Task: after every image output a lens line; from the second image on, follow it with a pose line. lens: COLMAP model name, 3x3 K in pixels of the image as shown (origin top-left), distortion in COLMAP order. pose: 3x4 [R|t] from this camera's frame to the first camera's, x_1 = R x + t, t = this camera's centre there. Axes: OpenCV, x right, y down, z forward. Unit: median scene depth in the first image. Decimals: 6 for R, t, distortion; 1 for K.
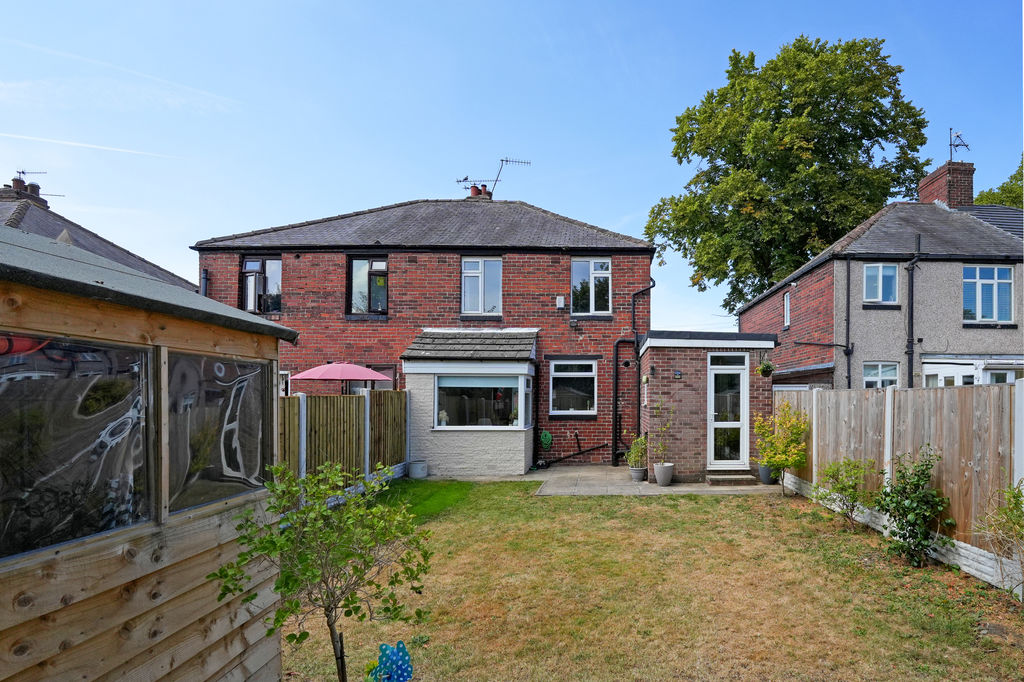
lens RADIAL K [[559.5, 0, 512.3], [0, 559.5, 387.5], [0, 0, 1]] dist [-0.004843, -0.000272]
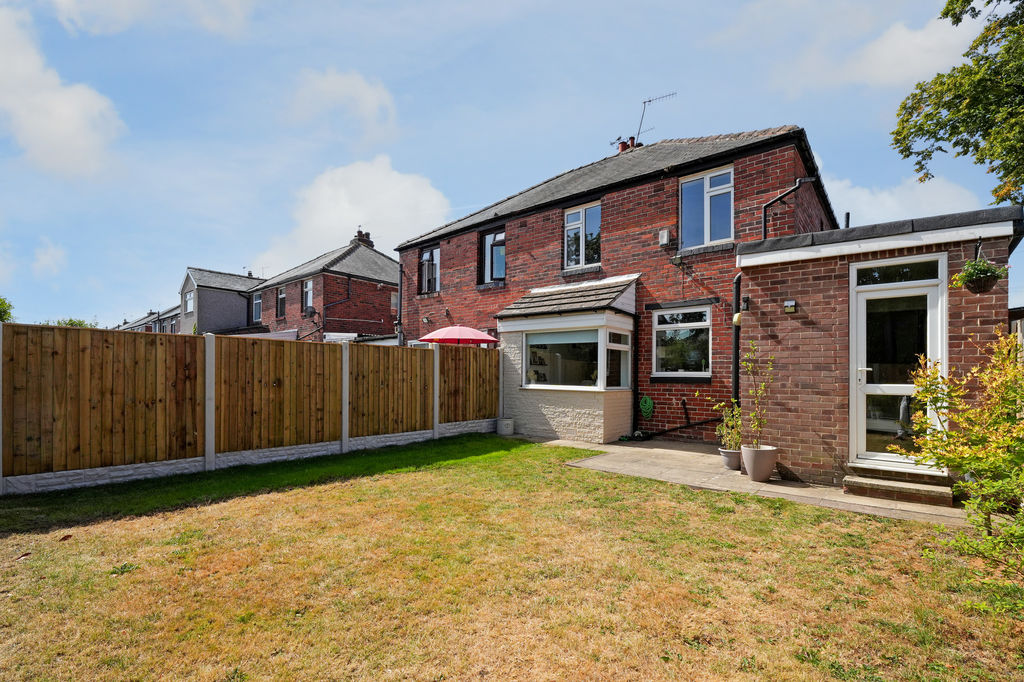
lens RADIAL K [[437.4, 0, 513.8], [0, 437.4, 379.0], [0, 0, 1]] dist [-0.015498, -0.000631]
pose [[0.759339, 0.015330, -0.650515, 0.336029], [-0.019919, 0.999802, 0.000309, 0.056699], [0.650391, 0.012723, 0.759493, 0.383959]]
